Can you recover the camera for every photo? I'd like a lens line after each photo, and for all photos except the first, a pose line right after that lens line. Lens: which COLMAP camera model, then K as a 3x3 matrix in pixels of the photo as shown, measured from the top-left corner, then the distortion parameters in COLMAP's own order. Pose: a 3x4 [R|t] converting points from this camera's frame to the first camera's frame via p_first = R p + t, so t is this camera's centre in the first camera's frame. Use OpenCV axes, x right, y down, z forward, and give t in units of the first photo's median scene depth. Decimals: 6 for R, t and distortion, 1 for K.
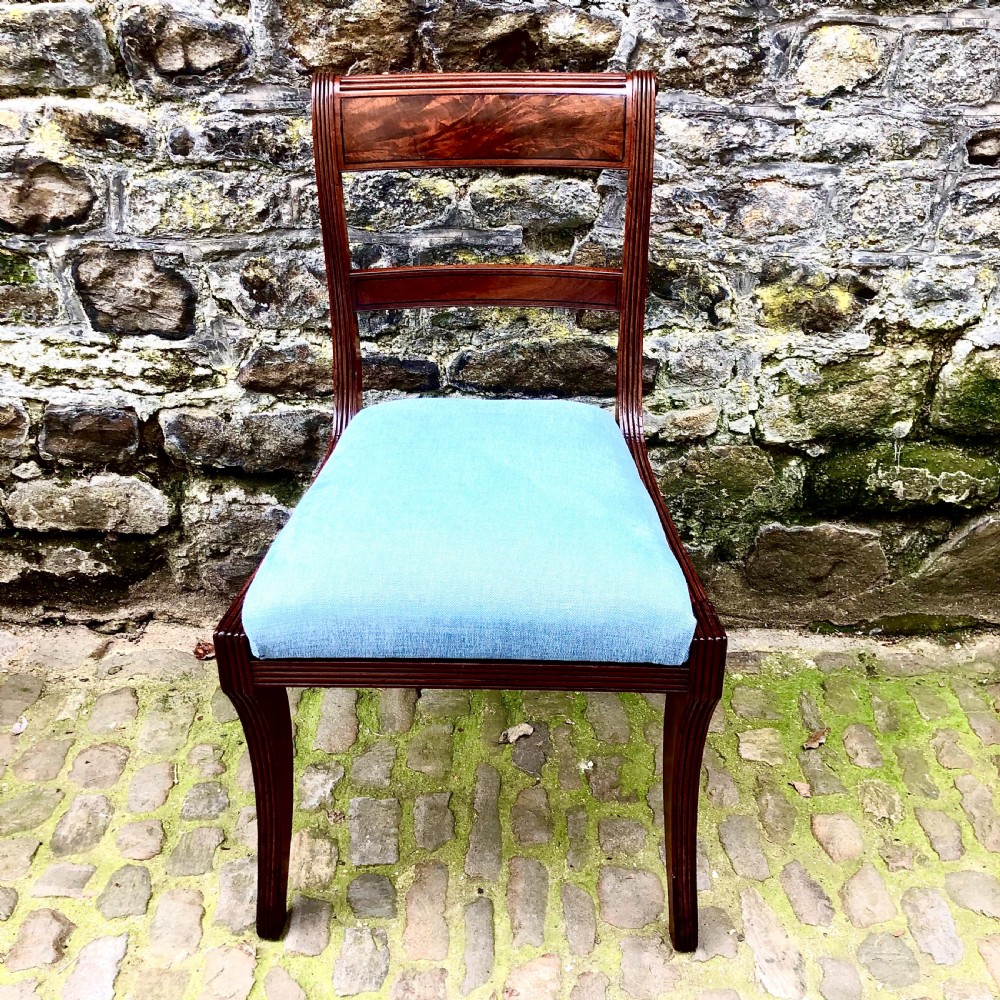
lens RADIAL K [[1106.6, 0, 498.7], [0, 1106.6, 496.3], [0, 0, 1]] dist [0.014507, 0.000000]
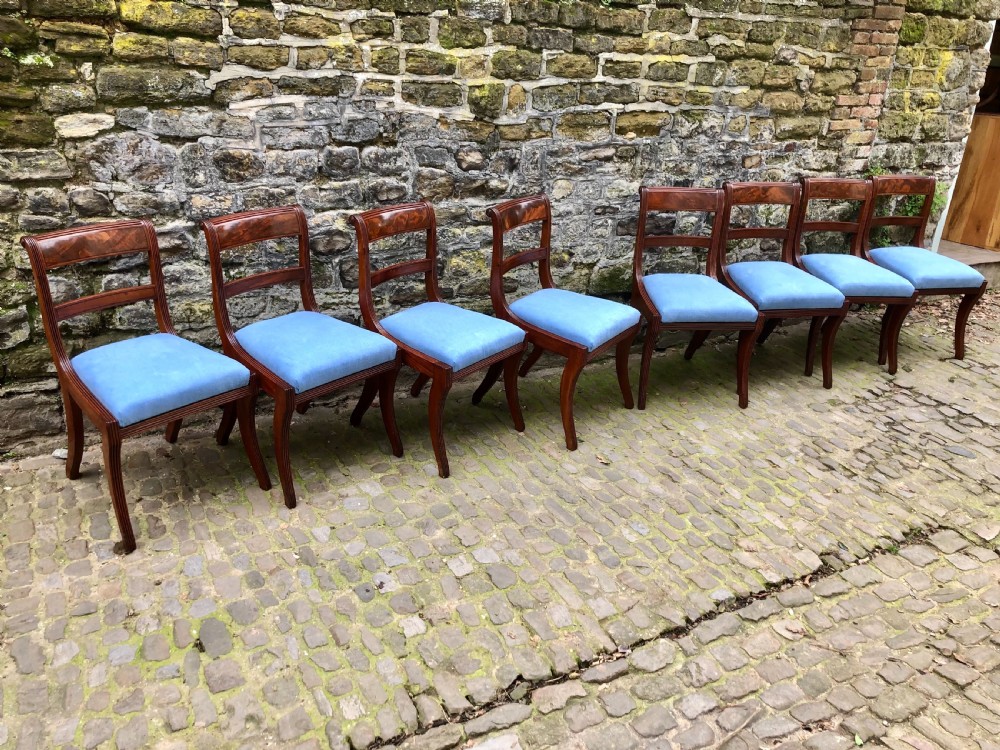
lens RADIAL K [[816.8, 0, 508.4], [0, 816.8, 374.4], [0, 0, 1]] dist [0.010523, 0.007490]
pose [[0.875493, -0.142647, 0.461697, -1.065722], [0.181075, 0.982665, -0.039758, 0.246058], [-0.448022, 0.118410, 0.886146, -1.097454]]
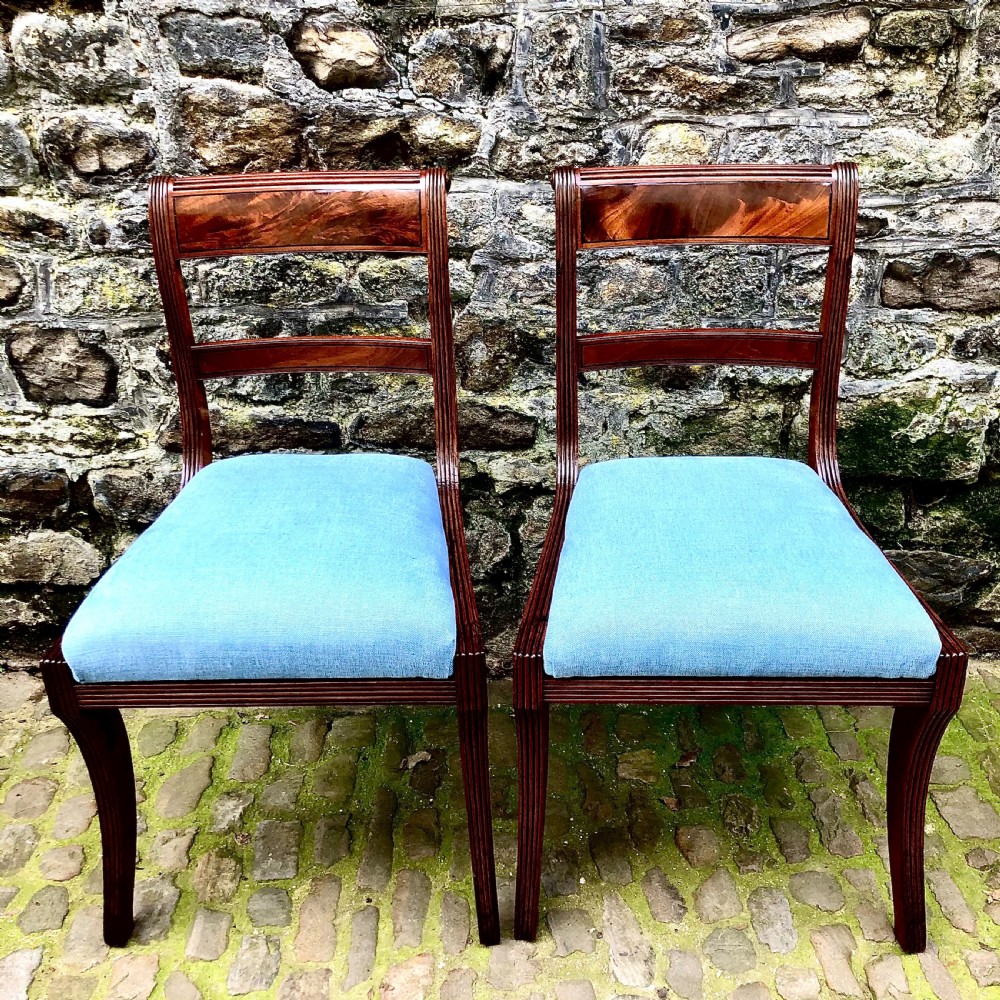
lens RADIAL K [[1106.6, 0, 504.5], [0, 1106.6, 497.4], [0, 0, 1]] dist [0.014507, 0.000000]
pose [[0.999773, -0.020160, 0.006859, 0.110058], [0.020487, 0.998463, -0.051497, 0.014856], [-0.005810, 0.051626, 0.998650, -0.111803]]
